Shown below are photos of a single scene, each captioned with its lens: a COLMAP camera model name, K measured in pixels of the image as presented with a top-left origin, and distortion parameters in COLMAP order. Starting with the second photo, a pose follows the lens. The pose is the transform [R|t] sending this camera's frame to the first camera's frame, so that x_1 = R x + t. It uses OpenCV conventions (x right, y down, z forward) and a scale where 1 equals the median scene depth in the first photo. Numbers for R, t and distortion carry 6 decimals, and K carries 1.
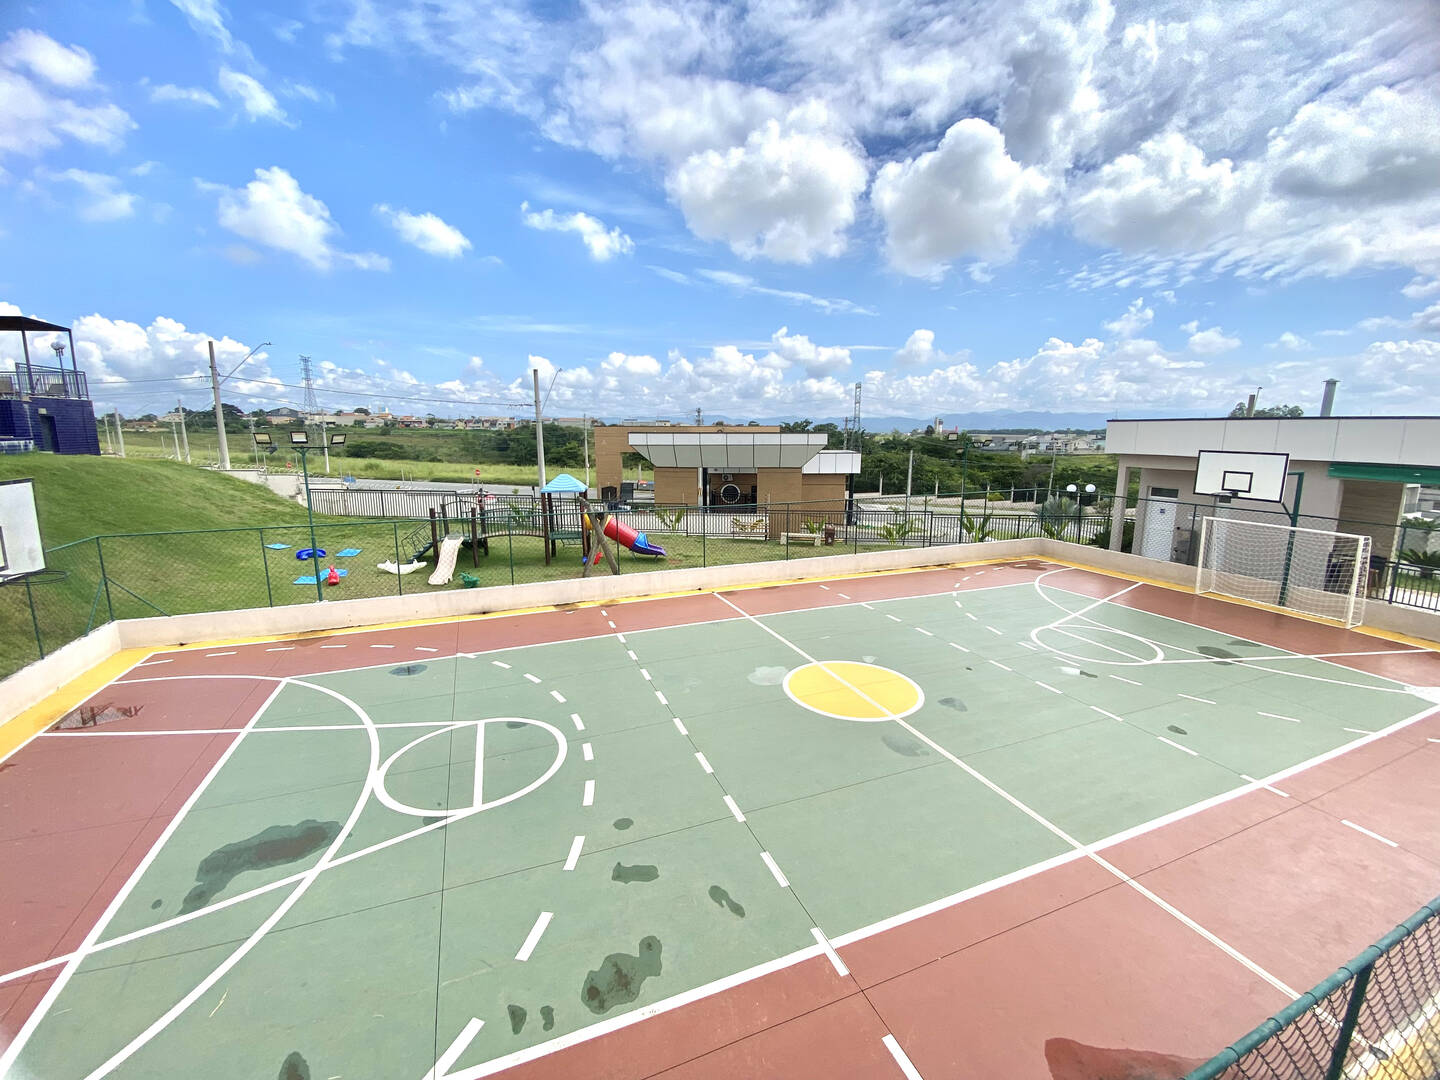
lens RADIAL K [[591.2, 0, 726.9], [0, 591.2, 528.3], [0, 0, 1]] dist [0.011009, -0.014872]
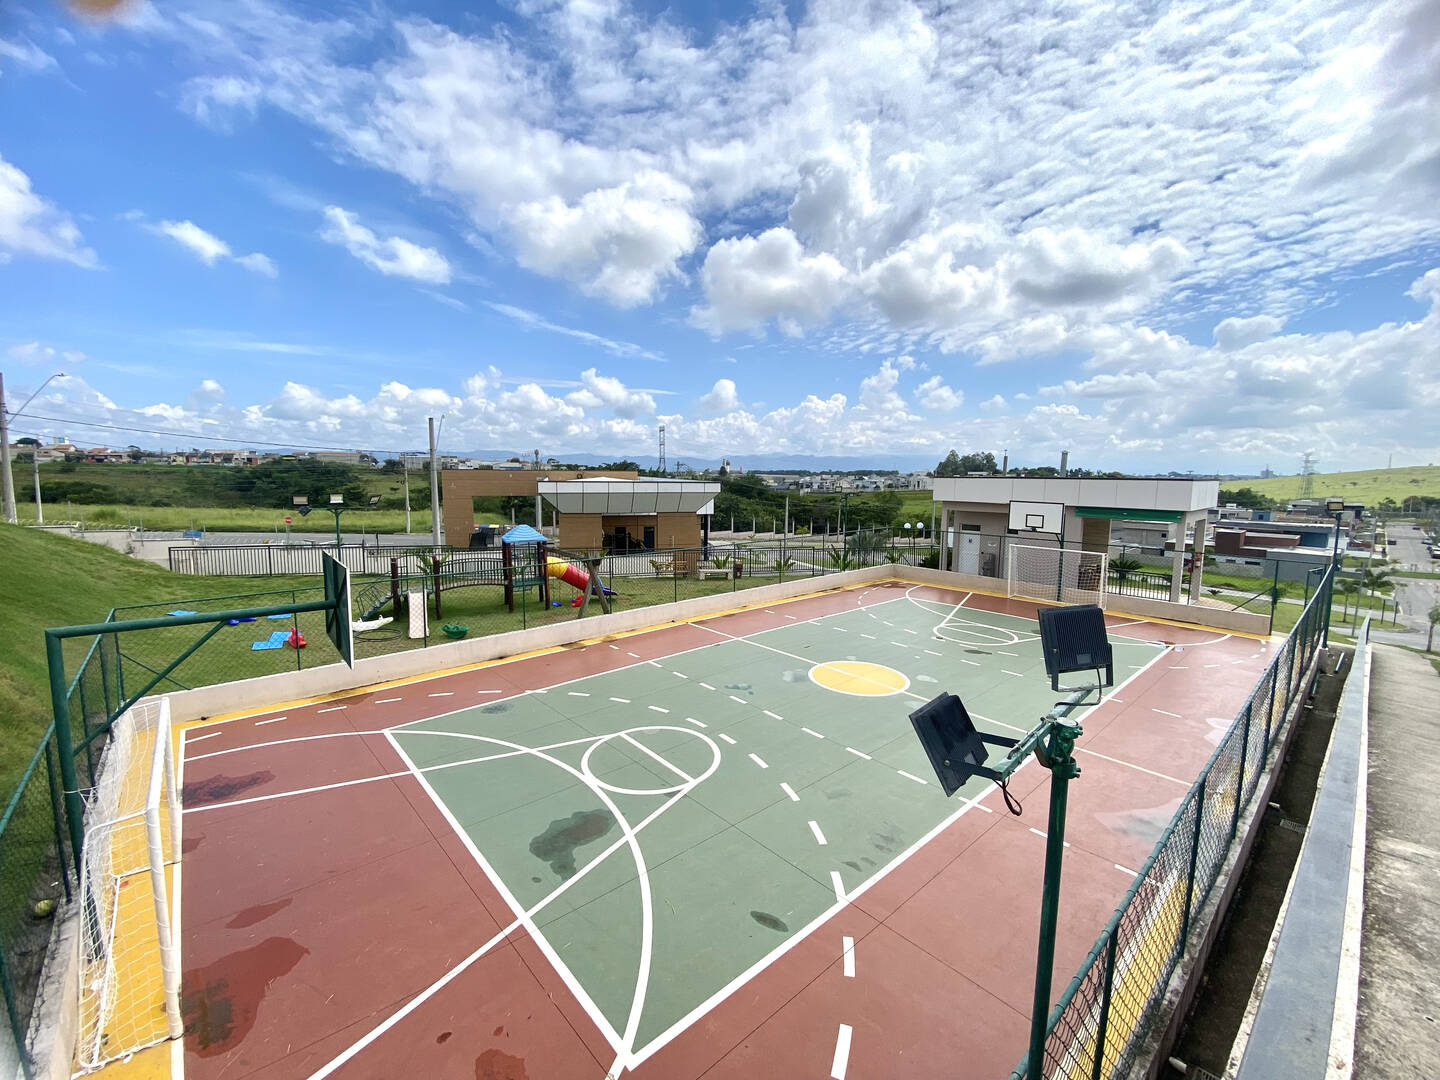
lens RADIAL K [[591.2, 0, 726.3], [0, 591.2, 543.0], [0, 0, 1]] dist [0.011009, -0.014872]
pose [[0.939251, -0.033929, 0.341549, -0.245828], [0.047041, 0.998437, -0.030178, -0.008337], [-0.339991, 0.044412, 0.939379, -0.097104]]
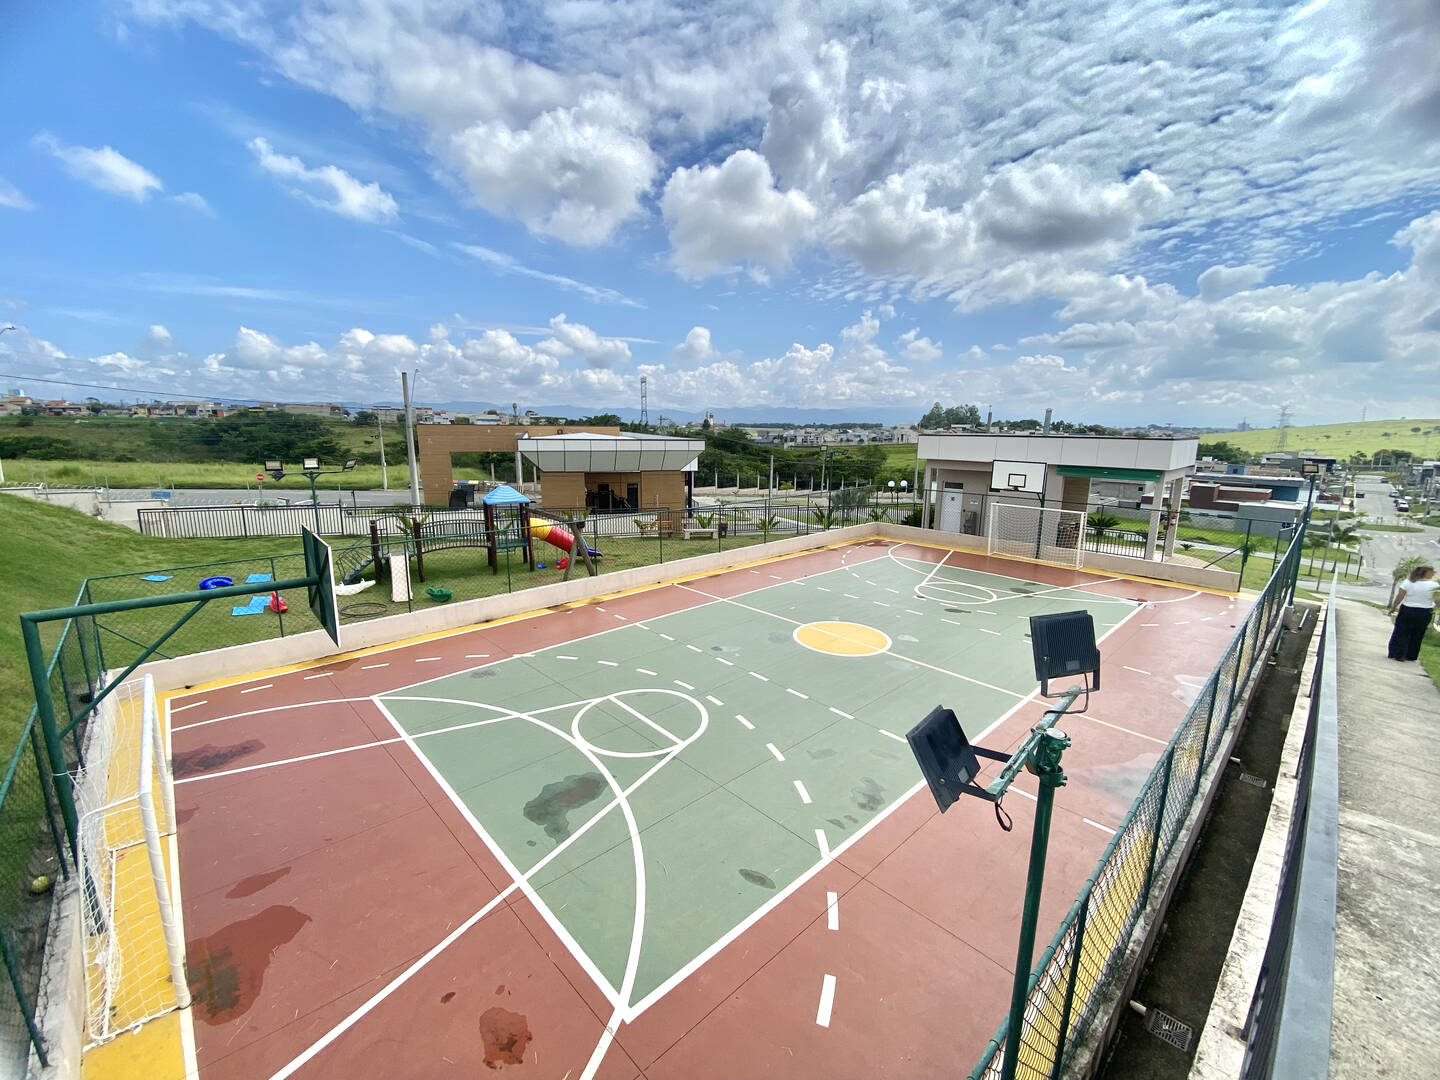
lens RADIAL K [[591.2, 0, 726.6], [0, 591.2, 542.4], [0, 0, 1]] dist [0.011009, -0.014872]
pose [[0.928999, -0.064911, 0.364345, -0.247379], [0.050556, 0.997528, 0.048809, -0.018723], [-0.366612, -0.026924, 0.929984, -0.095668]]
